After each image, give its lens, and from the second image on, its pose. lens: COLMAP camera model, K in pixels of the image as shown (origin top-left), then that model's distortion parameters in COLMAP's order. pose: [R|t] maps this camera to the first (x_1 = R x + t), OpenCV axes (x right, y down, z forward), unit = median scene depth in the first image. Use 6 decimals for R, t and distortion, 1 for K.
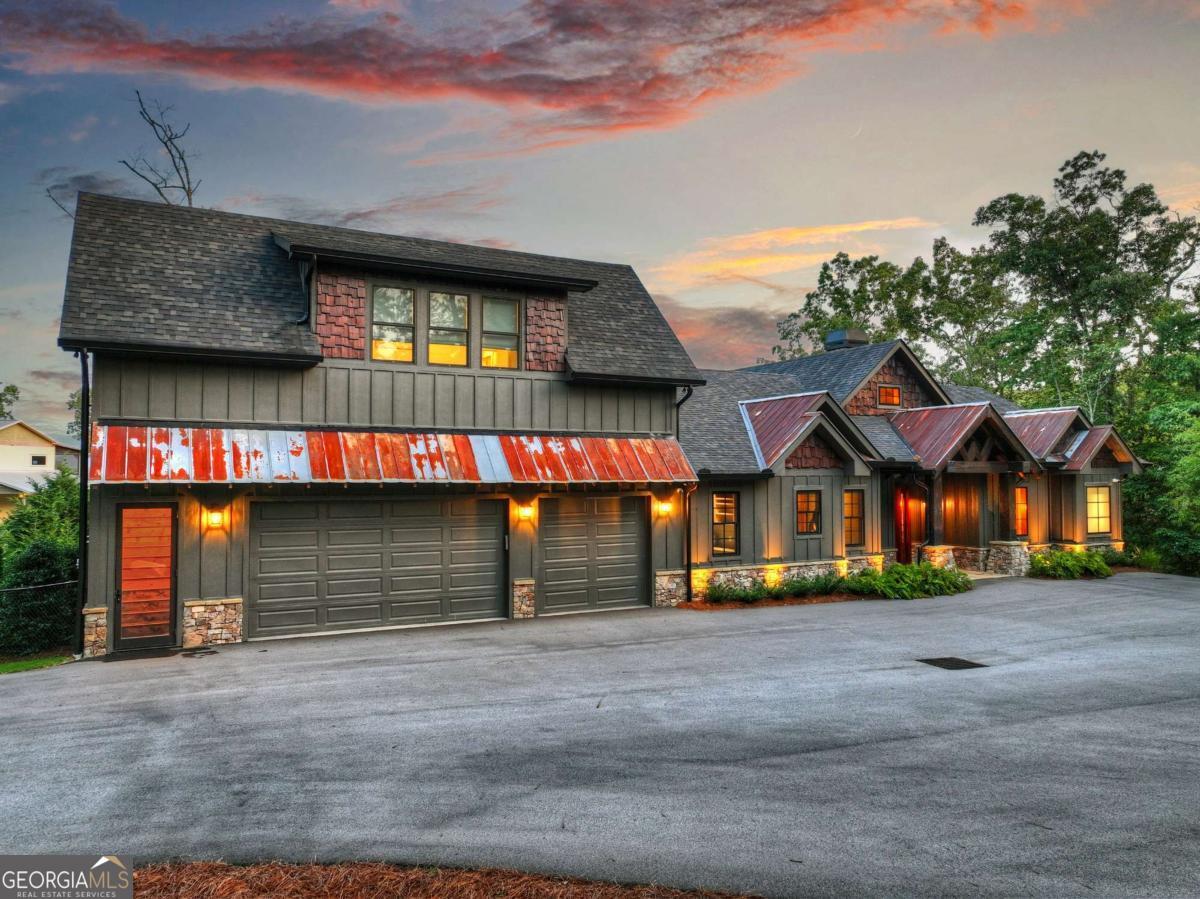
lens RADIAL K [[832.6, 0, 600.0], [0, 832.6, 449.5], [0, 0, 1]] dist [0.006784, 0.001910]
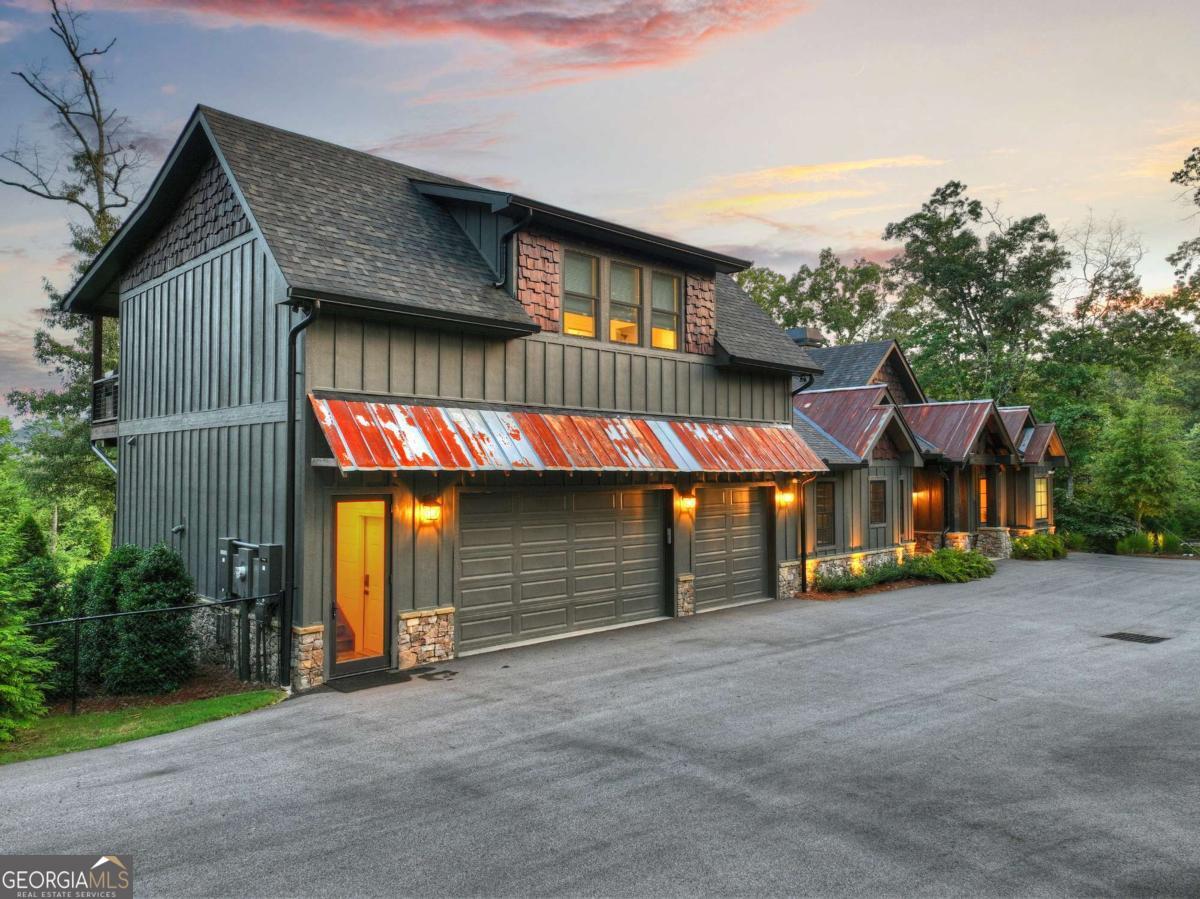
lens RADIAL K [[832.6, 0, 600.0], [0, 832.6, 449.5], [0, 0, 1]] dist [0.006784, 0.001910]
pose [[0.960244, 0.008052, 0.279045, -0.453575], [-0.009423, 0.999949, 0.003572, 0.012044], [-0.279002, -0.006060, 0.960271, 0.126396]]
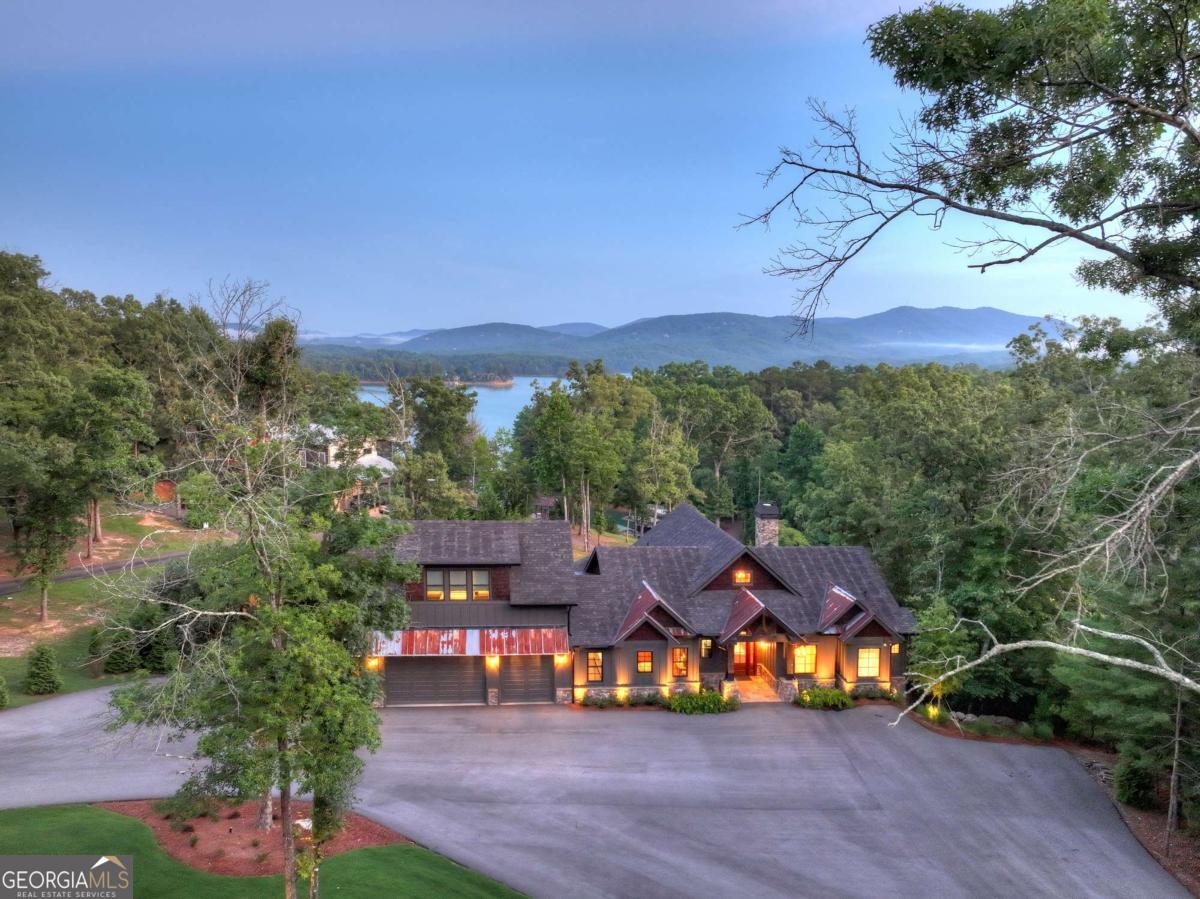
lens RADIAL K [[851.1, 0, 568.9], [0, 851.1, 358.8], [0, 0, 1]] dist [0.000679, 0.000054]
pose [[0.929737, 0.024692, -0.367396, 1.004931], [-0.014346, 0.999421, 0.030866, -0.880774], [0.367945, -0.023426, 0.929552, -1.180526]]
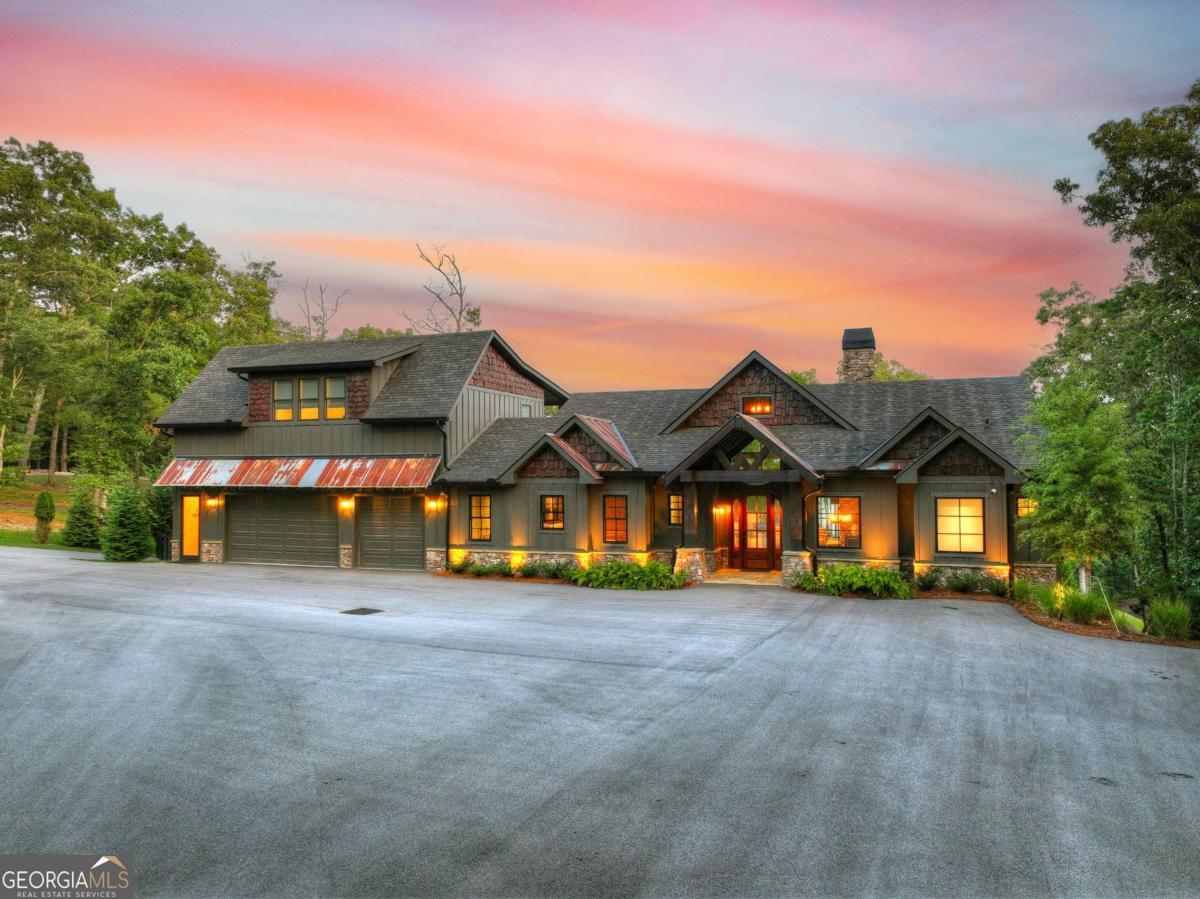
lens RADIAL K [[832.6, 0, 600.0], [0, 832.6, 449.5], [0, 0, 1]] dist [0.006784, 0.001910]
pose [[0.682575, -0.020154, -0.730537, 1.498517], [0.024582, 0.999687, -0.004611, -0.014912], [0.730402, -0.014811, 0.682857, 0.238539]]
